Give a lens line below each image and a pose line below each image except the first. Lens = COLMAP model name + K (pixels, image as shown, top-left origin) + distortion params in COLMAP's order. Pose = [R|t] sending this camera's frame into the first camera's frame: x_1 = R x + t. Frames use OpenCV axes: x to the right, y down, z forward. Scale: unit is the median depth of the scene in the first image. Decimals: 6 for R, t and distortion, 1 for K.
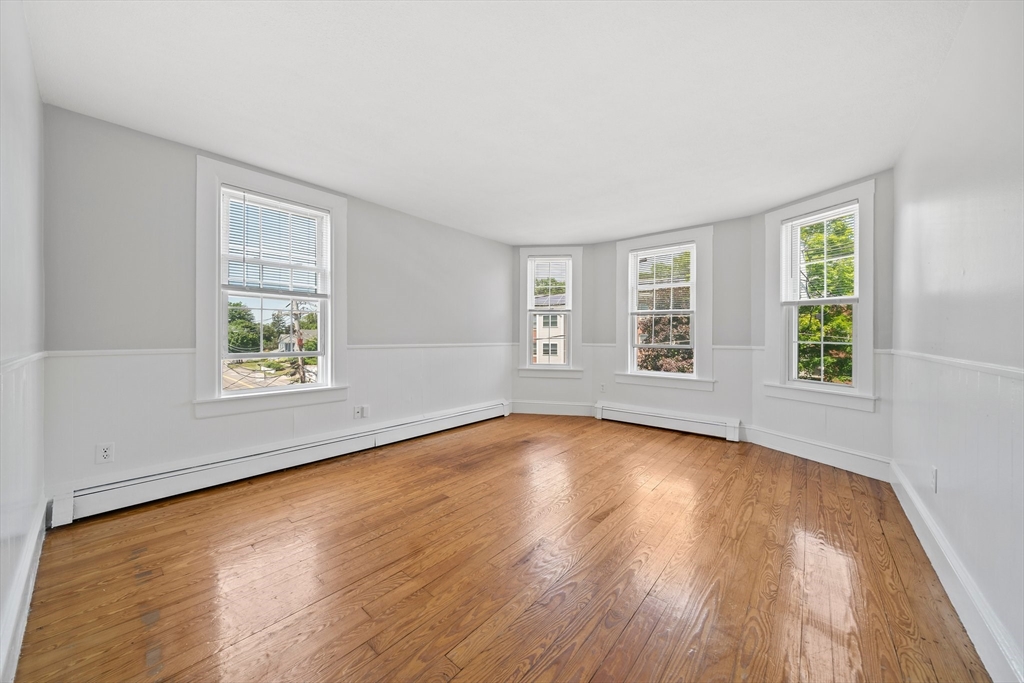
lens RADIAL K [[358.4, 0, 517.1], [0, 358.4, 333.0], [0, 0, 1]] dist [-0.000258, 0.000002]
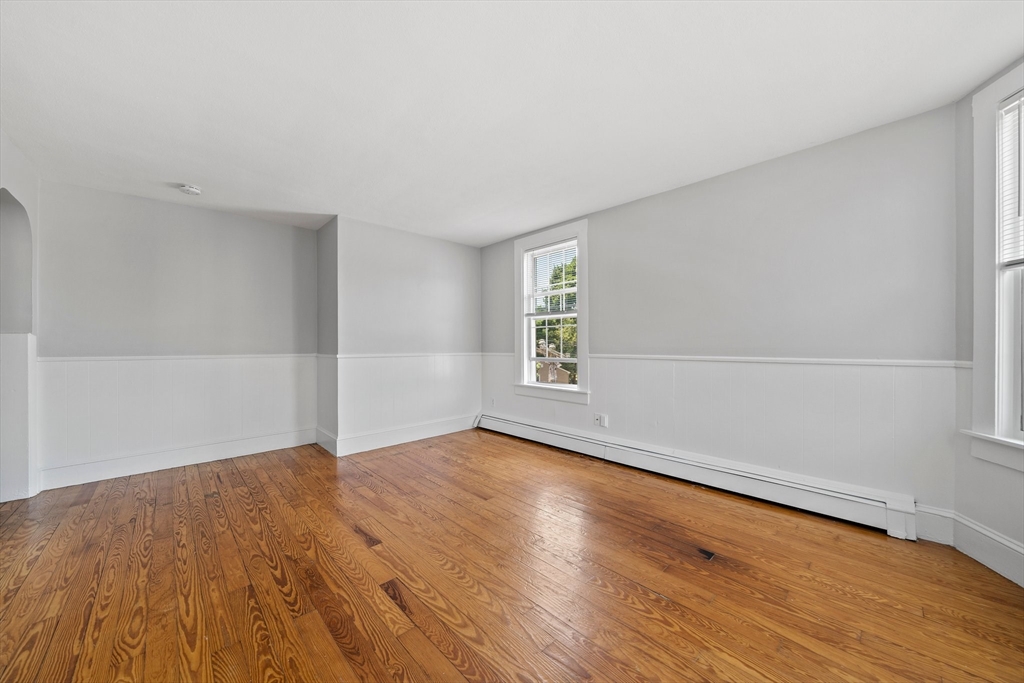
lens RADIAL K [[364.3, 0, 510.9], [0, 364.3, 344.8], [0, 0, 1]] dist [-0.002518, -0.000123]
pose [[-0.115020, -0.006130, -0.993344, 0.814135], [0.012306, 0.999895, -0.007595, 0.015280], [0.993287, -0.013098, -0.114933, 1.140147]]
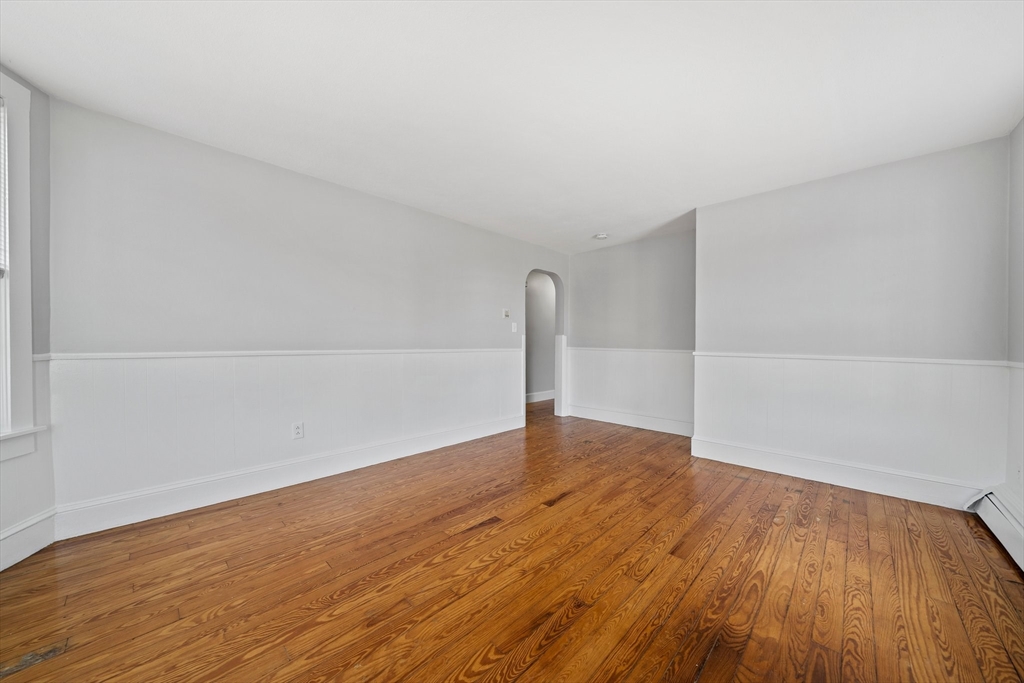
lens RADIAL K [[356.4, 0, 516.2], [0, 356.4, 342.8], [0, 0, 1]] dist [-0.001634, -0.000106]
pose [[-0.997502, -0.013251, 0.069381, 0.085476], [-0.013594, 0.999898, -0.004465, 0.015507], [-0.069315, -0.005397, -0.997580, 1.696936]]
